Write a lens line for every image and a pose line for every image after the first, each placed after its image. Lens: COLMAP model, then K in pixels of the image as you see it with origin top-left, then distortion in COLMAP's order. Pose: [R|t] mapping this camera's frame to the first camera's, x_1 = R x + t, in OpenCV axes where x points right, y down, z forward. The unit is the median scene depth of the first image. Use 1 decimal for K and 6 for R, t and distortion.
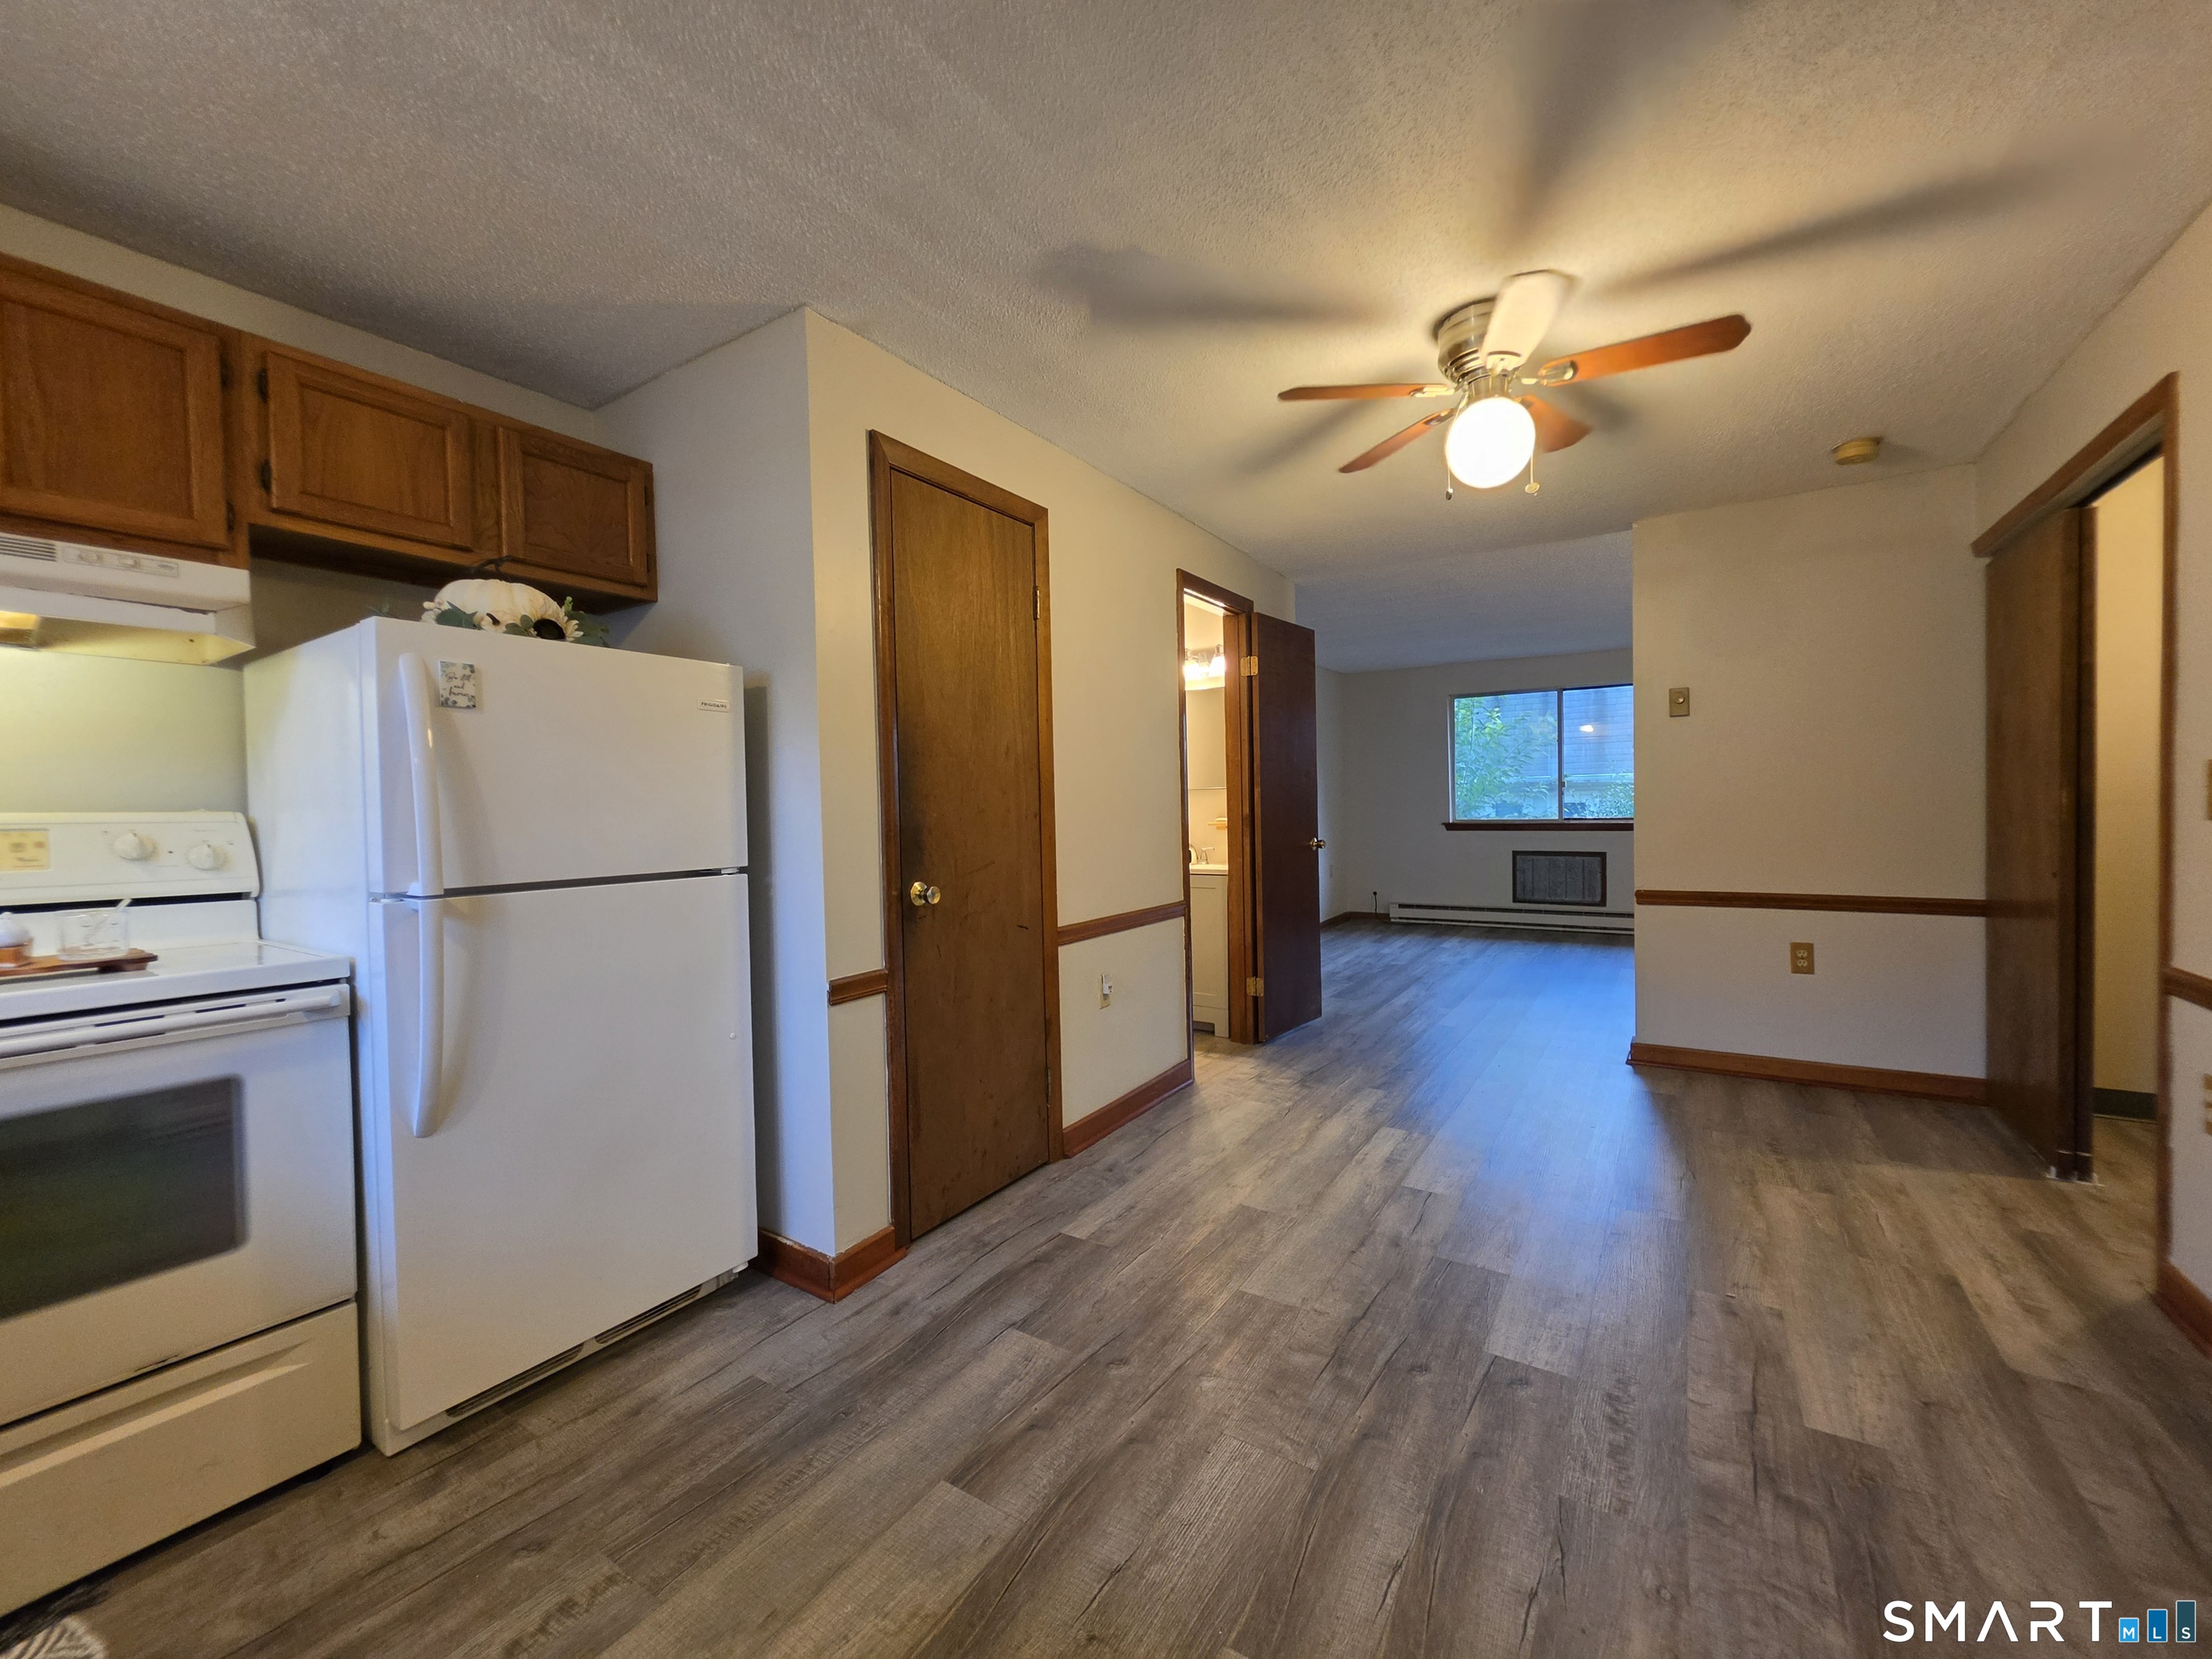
lens RADIAL K [[889.8, 0, 1110.0], [0, 889.8, 822.4], [0, 0, 1]] dist [-0.003721, 0.000488]
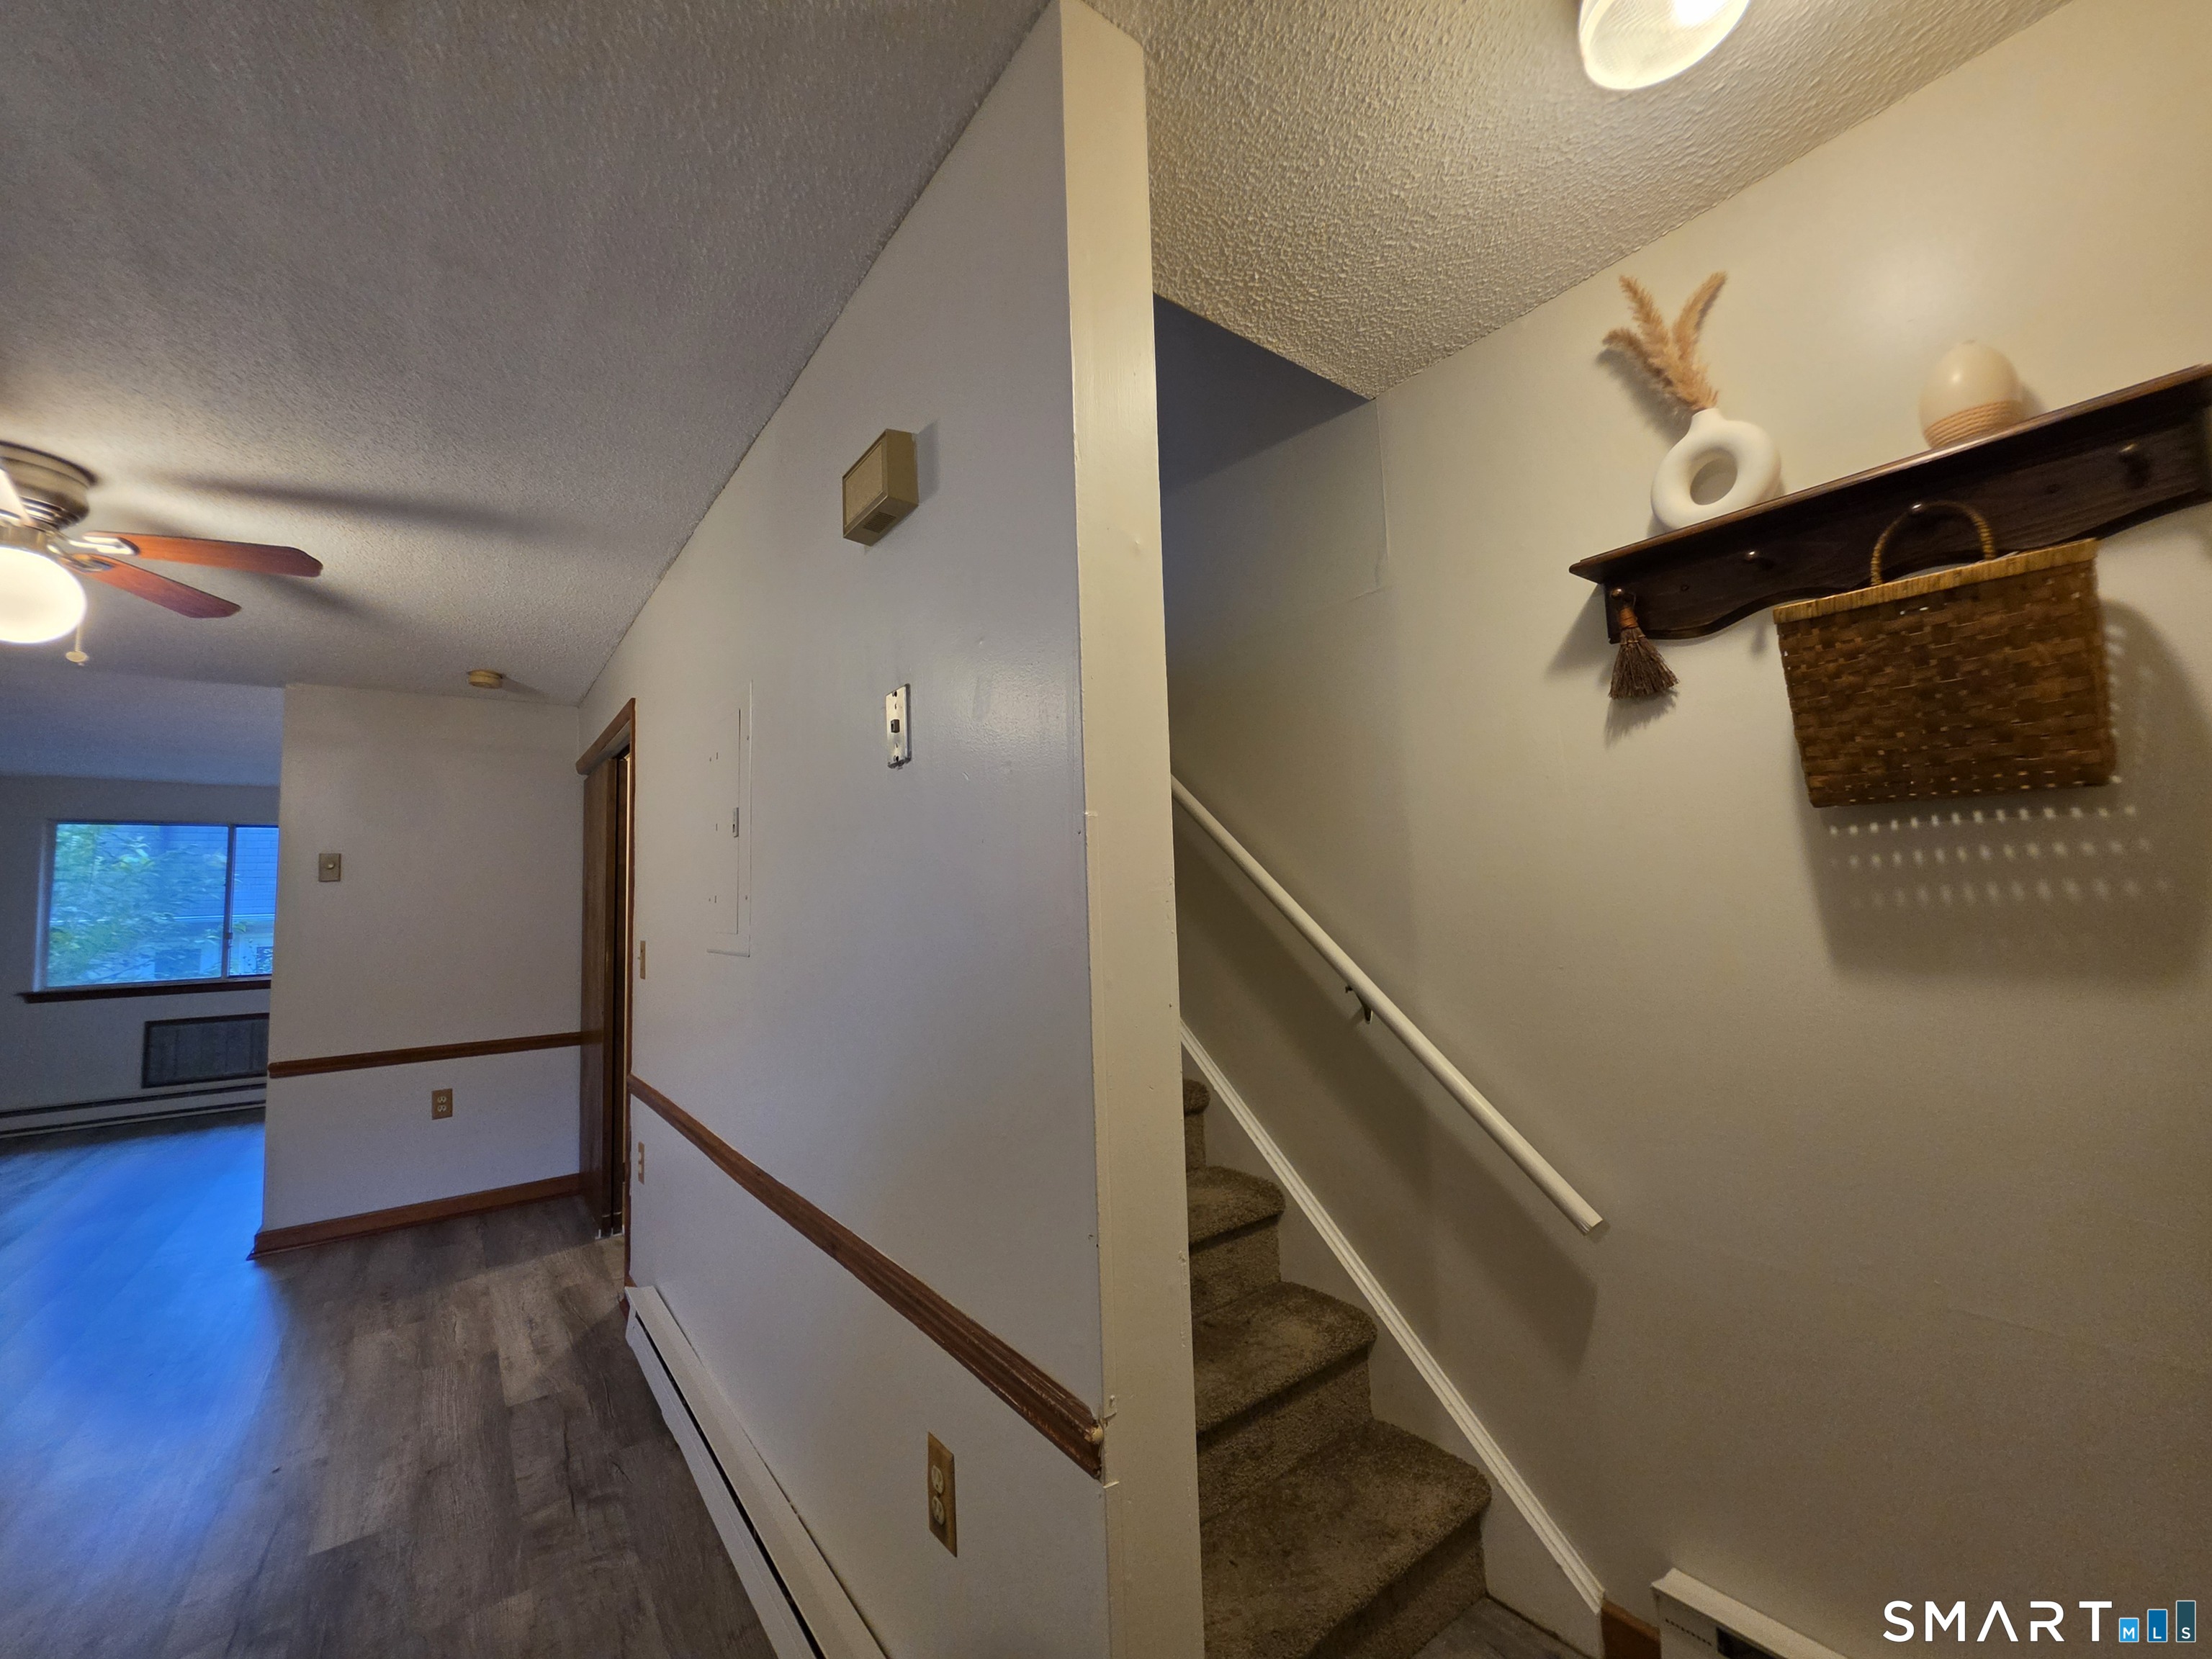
lens RADIAL K [[891.3, 0, 1101.1], [0, 891.3, 826.1], [0, 0, 1]] dist [-0.001553, 0.000147]
pose [[0.354101, 0.085822, 0.931261, 0.006706], [0.046882, 0.992899, -0.109329, -0.054643], [-0.934031, 0.082373, 0.347563, -0.322434]]
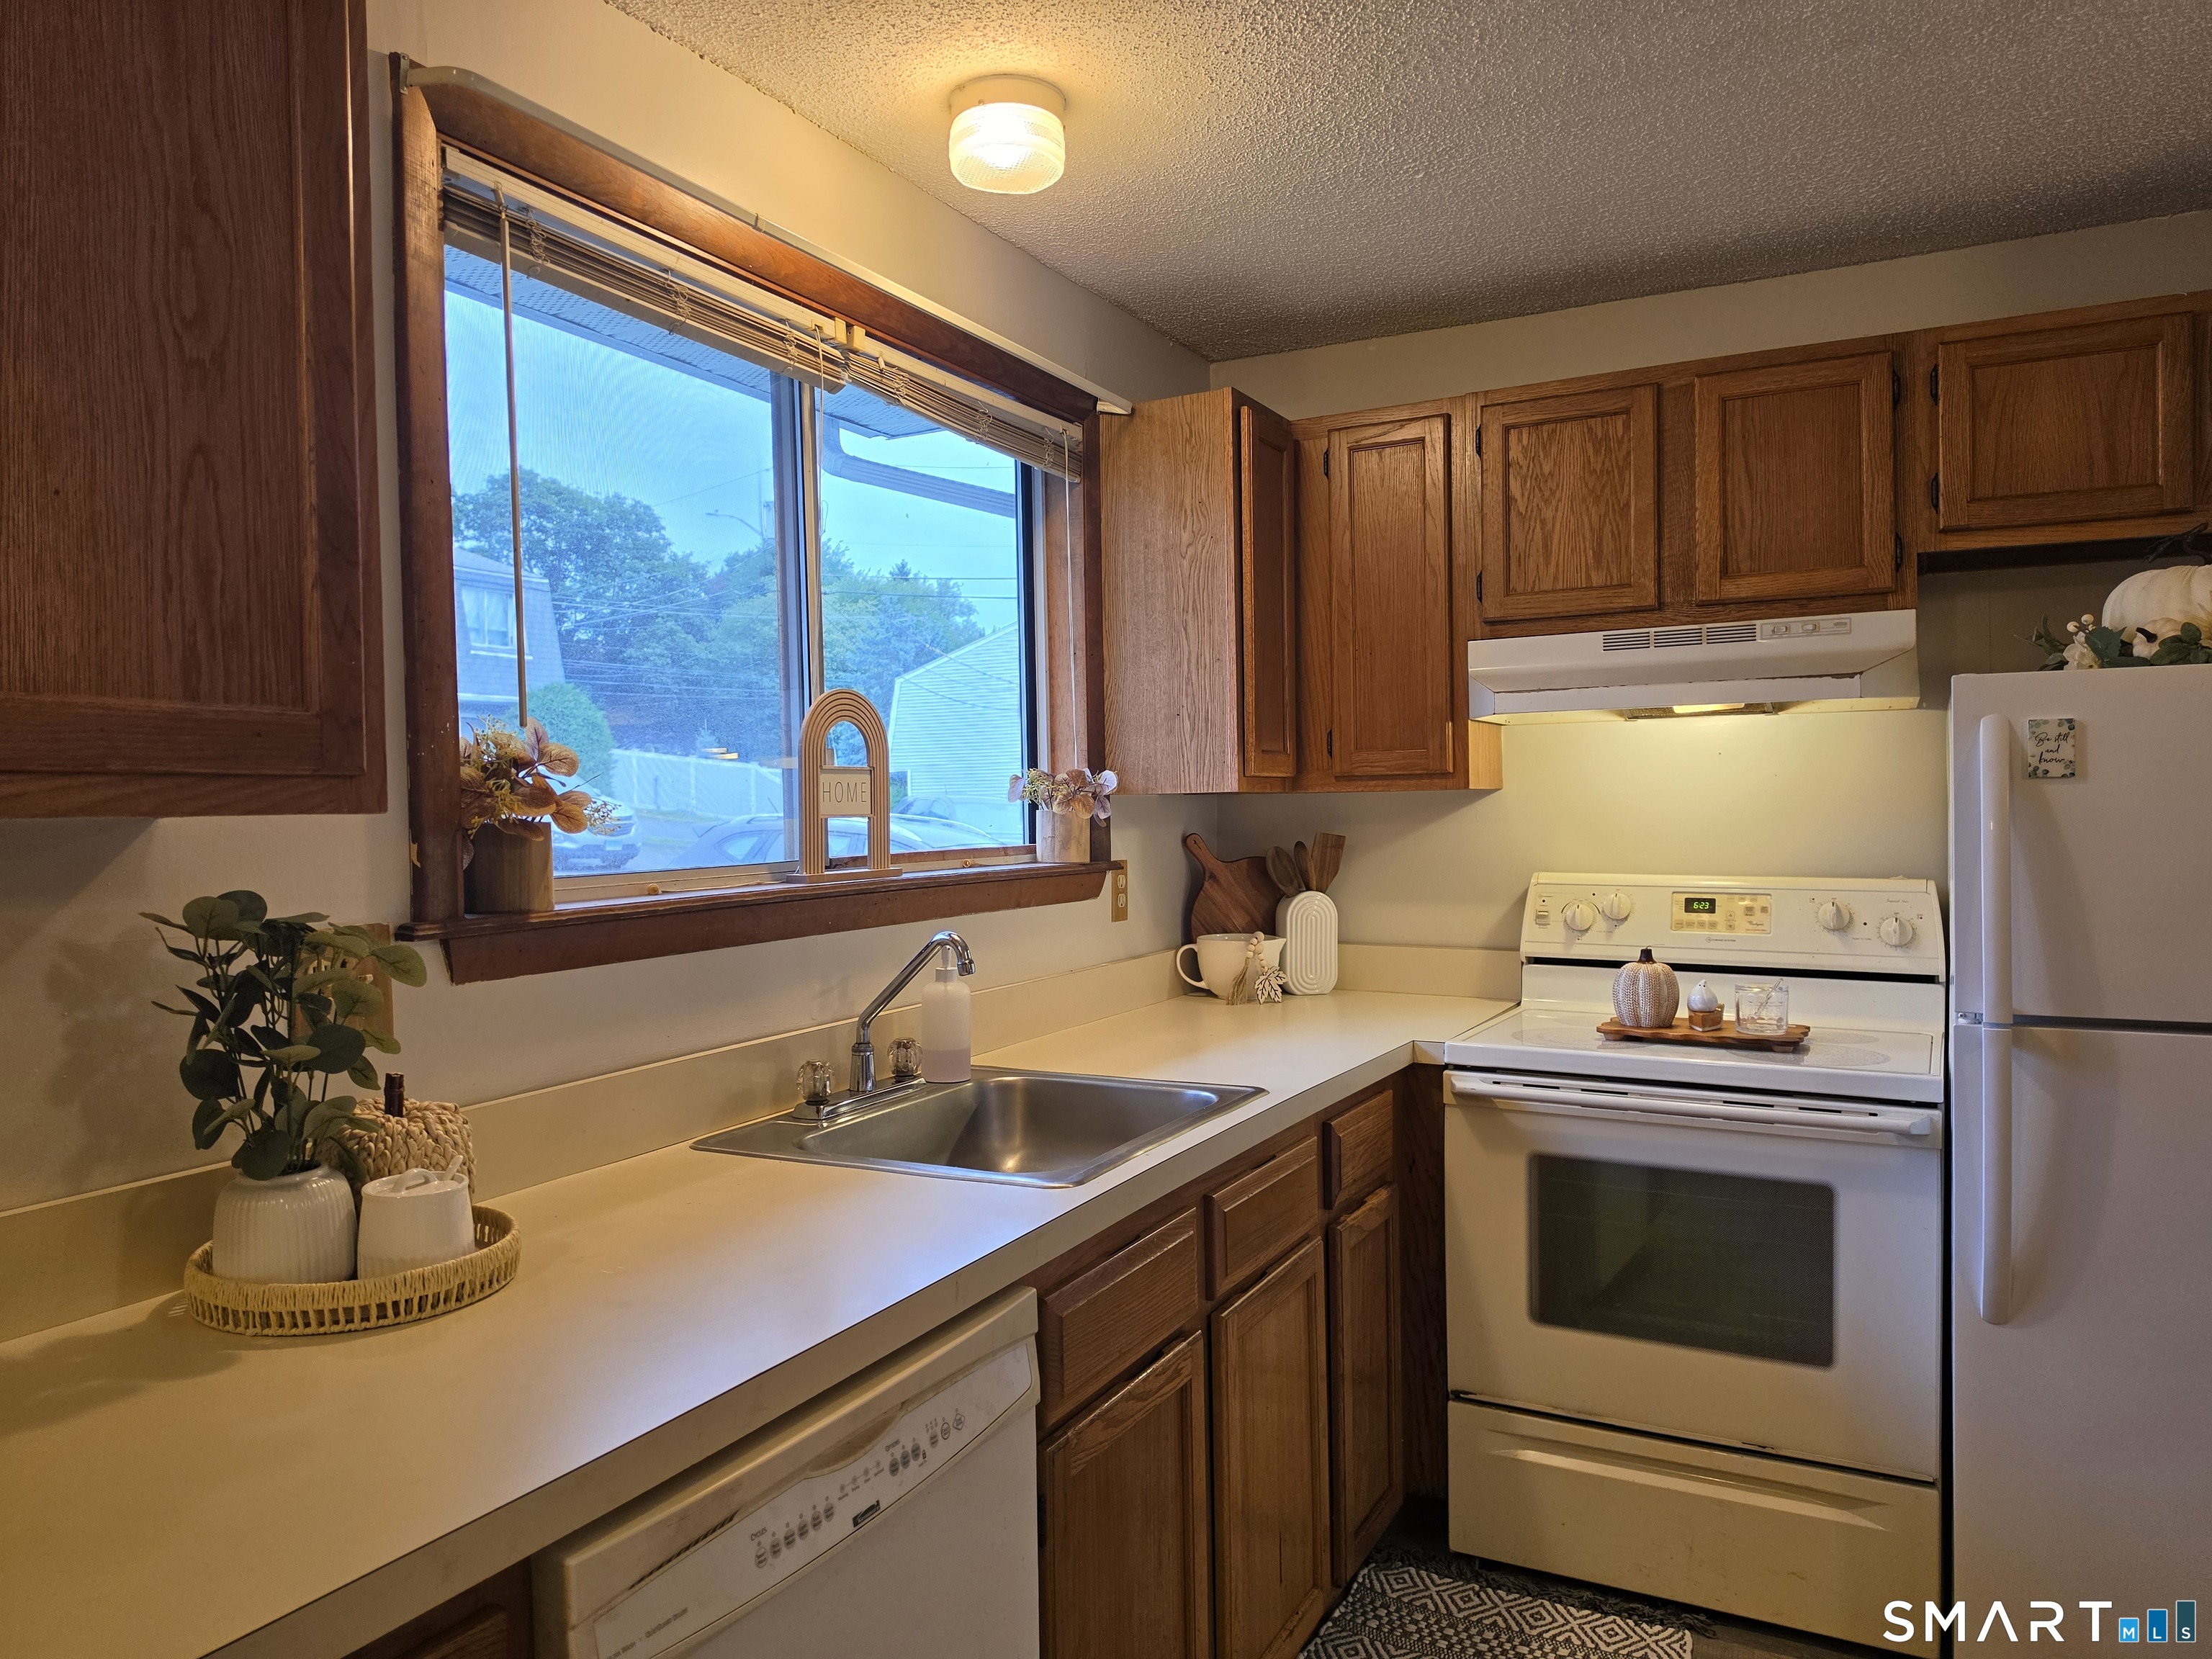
lens RADIAL K [[1546.6, 0, 1107.7], [0, 1546.6, 830.8], [0, 0, 1]] dist [0.072544, -0.101615]
pose [[0.093965, 0.037383, -0.994873, 0.409945], [-0.003204, 0.999301, 0.037247, -0.104966], [0.995570, -0.000312, 0.094019, 0.062900]]
